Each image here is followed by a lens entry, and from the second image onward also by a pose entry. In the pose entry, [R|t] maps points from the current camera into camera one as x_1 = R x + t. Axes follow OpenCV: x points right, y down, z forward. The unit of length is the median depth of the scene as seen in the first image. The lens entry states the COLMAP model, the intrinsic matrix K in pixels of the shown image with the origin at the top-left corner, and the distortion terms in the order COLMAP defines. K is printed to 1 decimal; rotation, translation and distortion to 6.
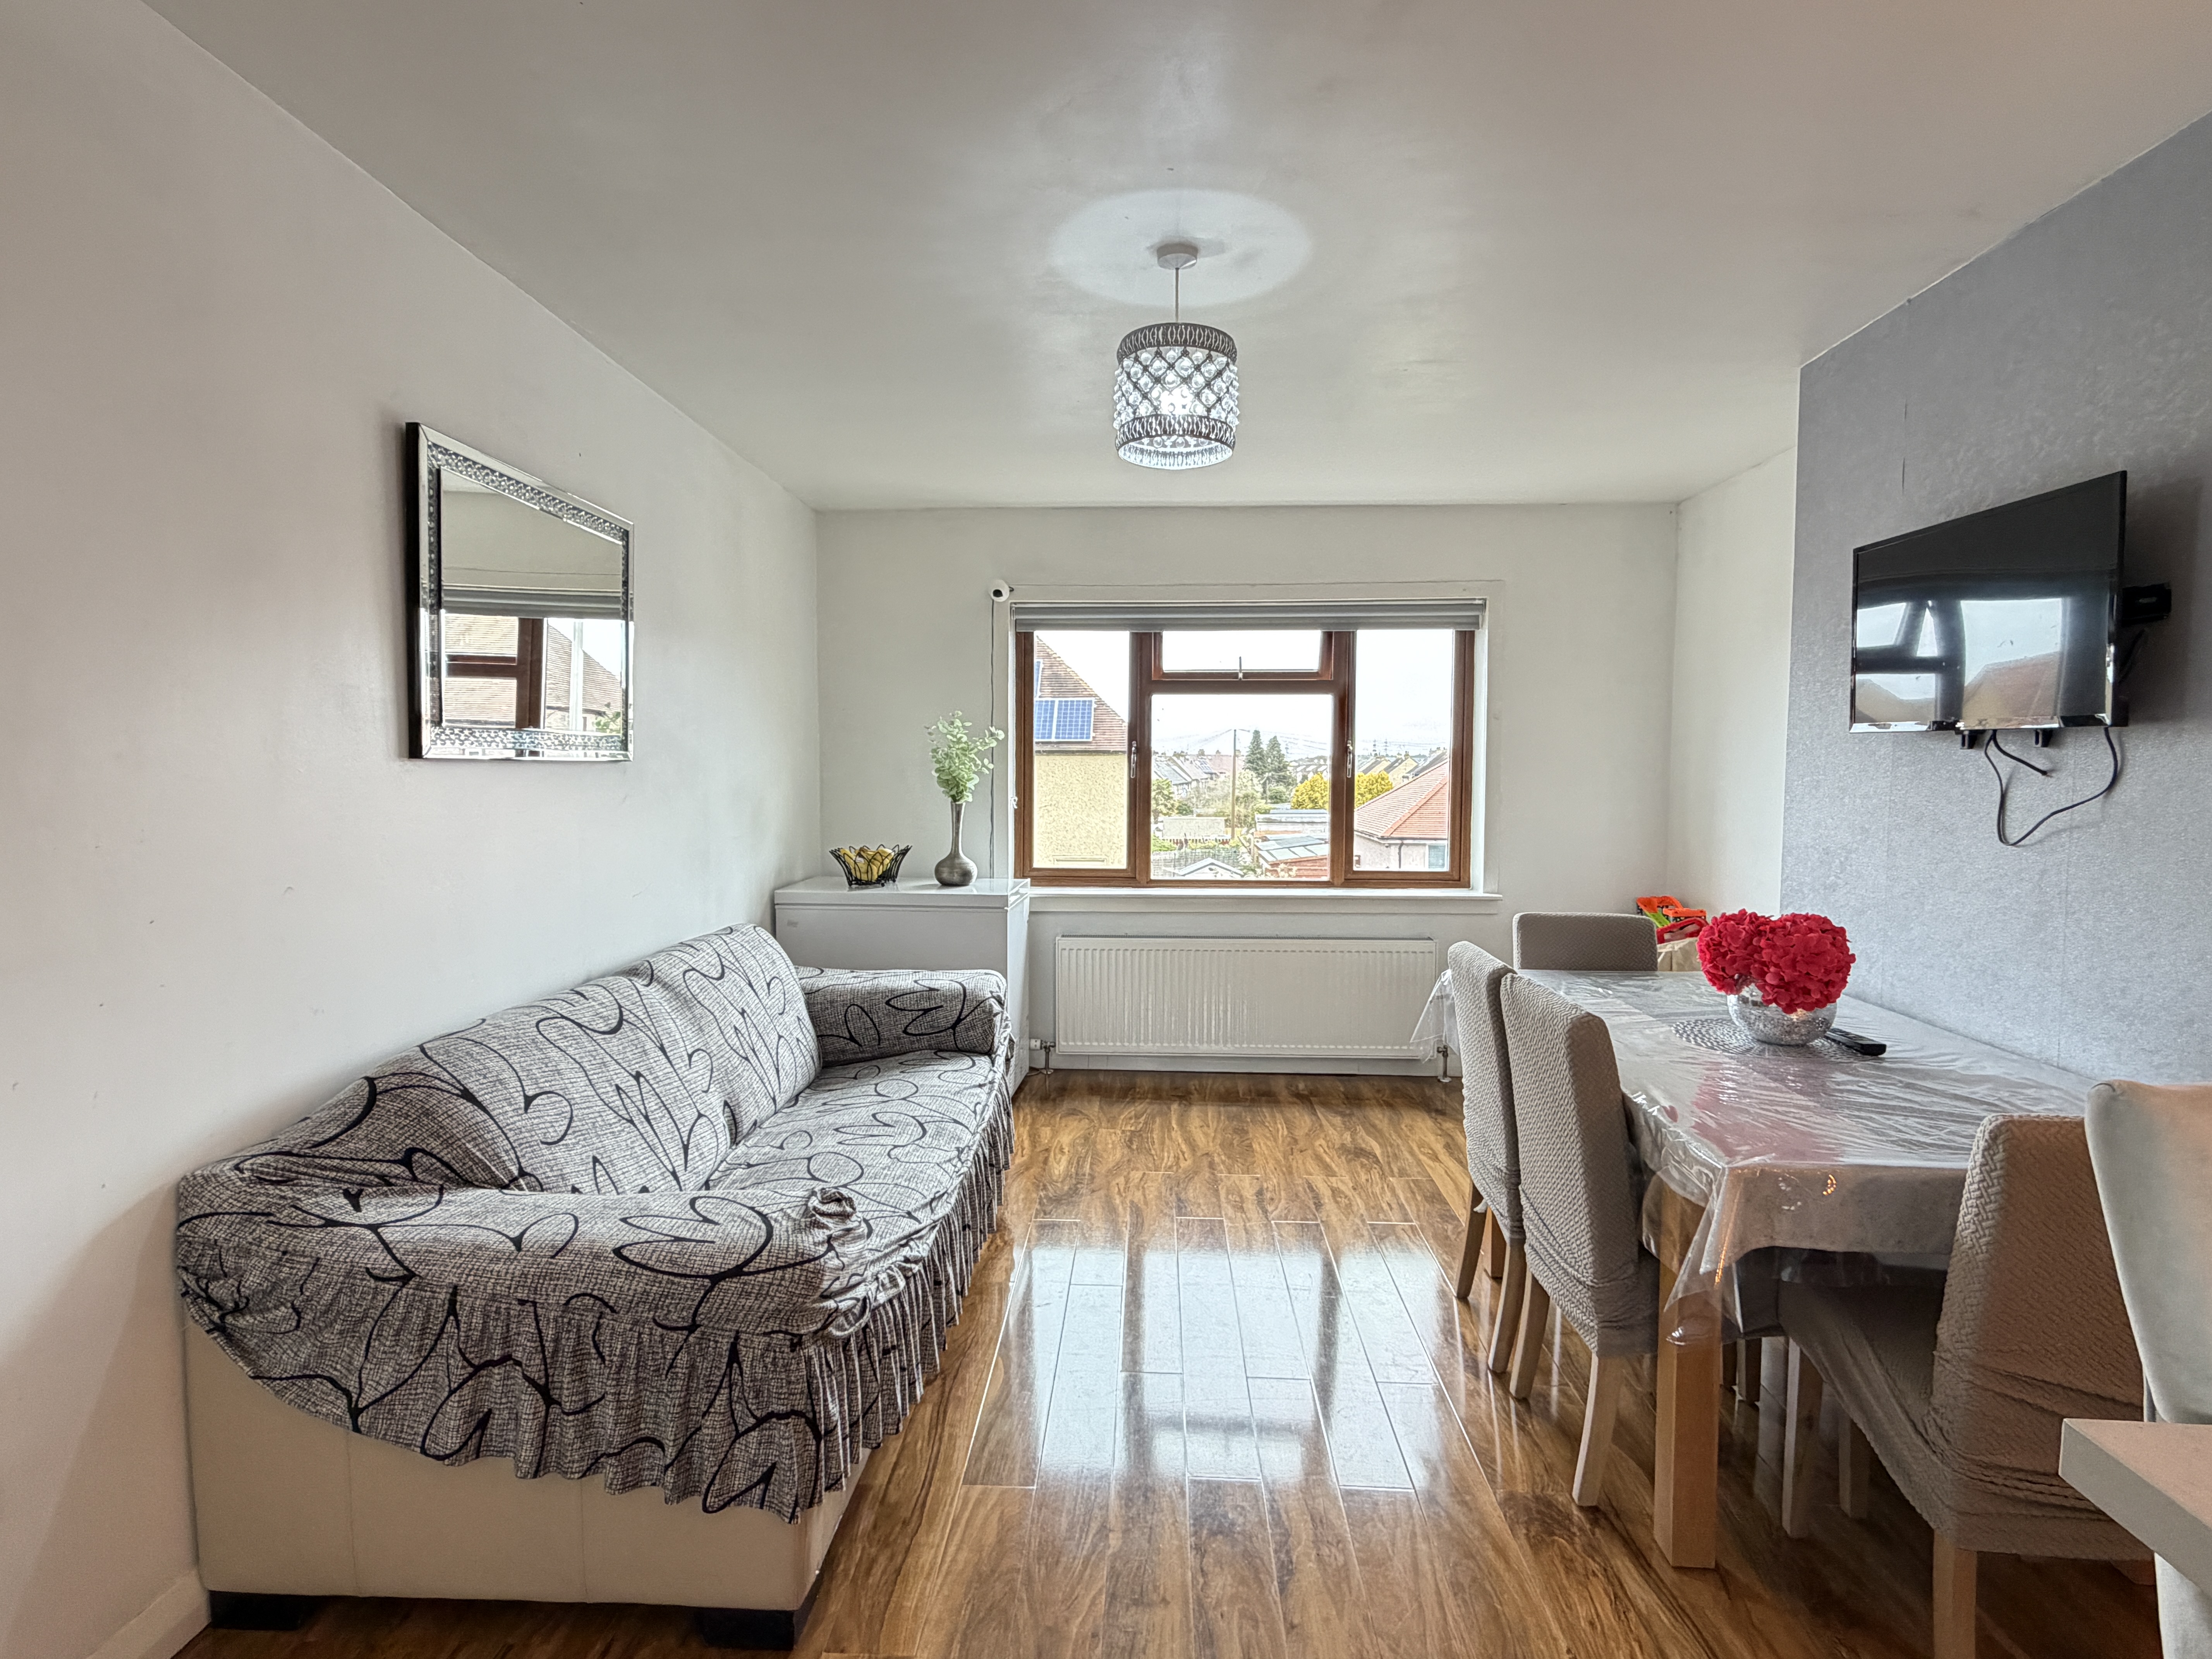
lens RADIAL K [[1133.3, 0, 1083.5], [0, 1133.3, 835.0], [0, 0, 1]] dist [0.004008, 0.000751]
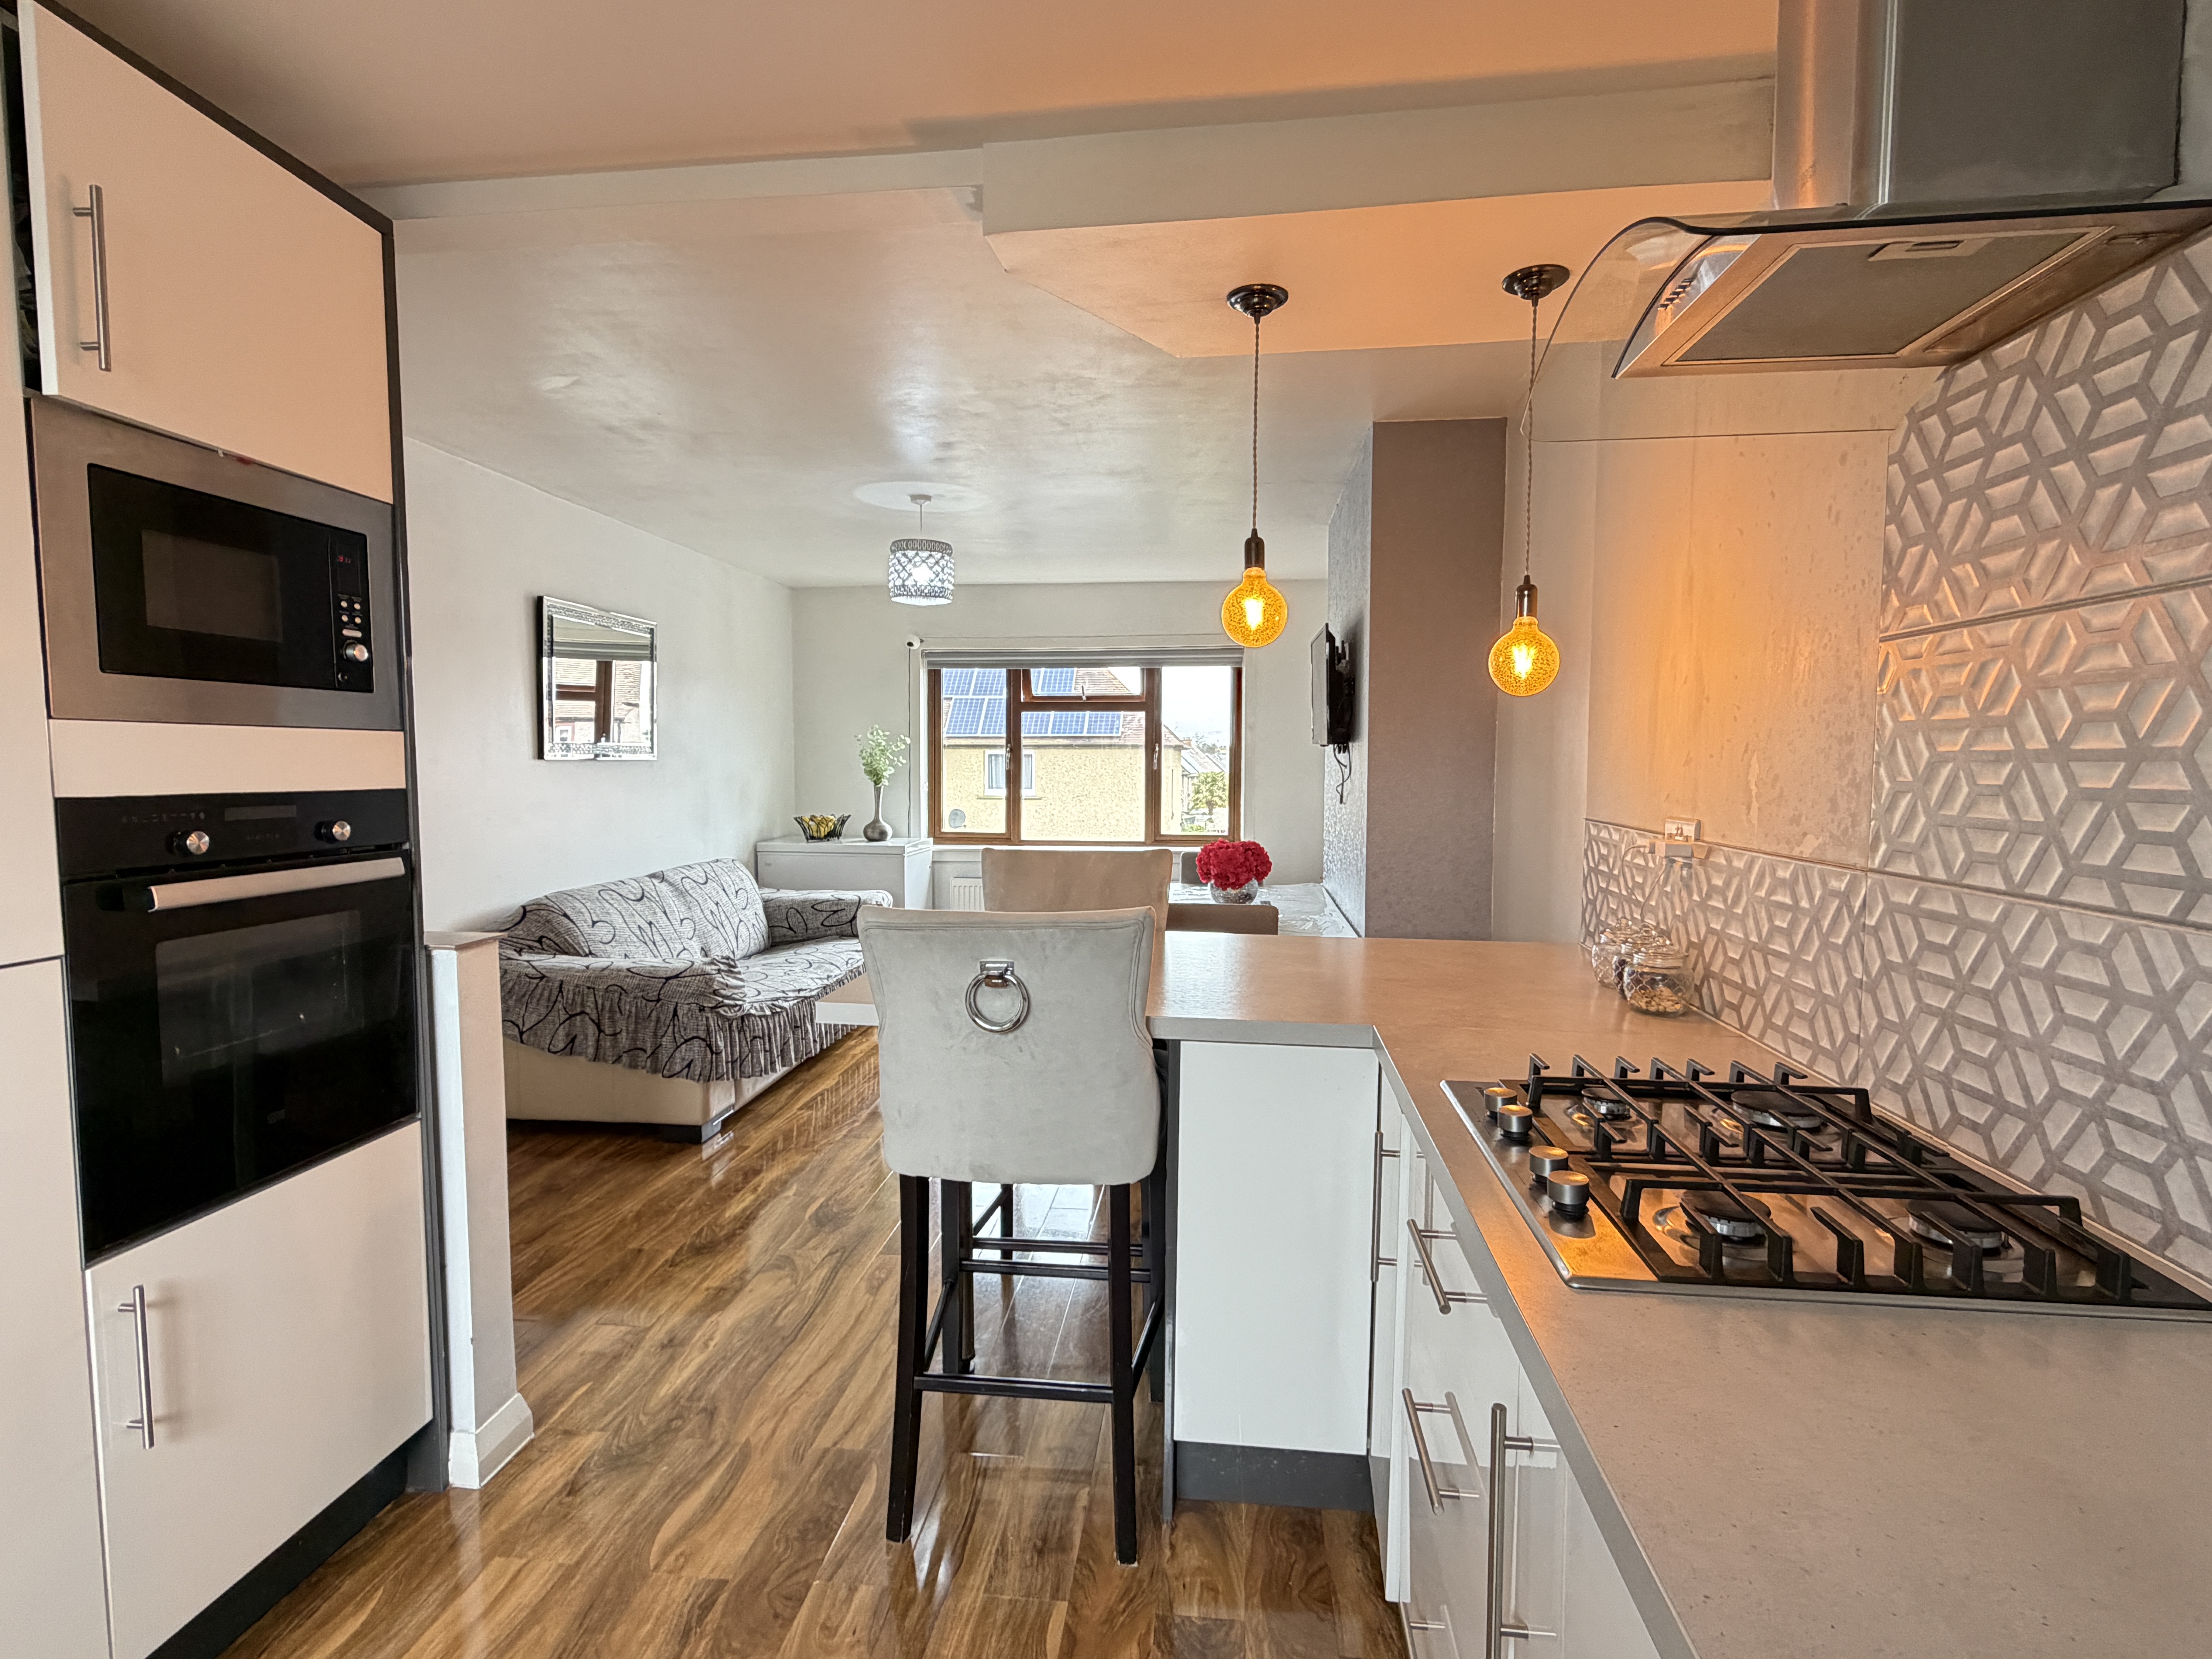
lens RADIAL K [[1133.3, 0, 1083.5], [0, 1133.3, 835.0], [0, 0, 1]] dist [0.004008, 0.000751]
pose [[0.997976, 0.006969, -0.063203, 0.374940], [-0.006464, 0.999946, 0.008194, 0.033094], [0.063257, -0.007769, 0.997967, -0.711030]]
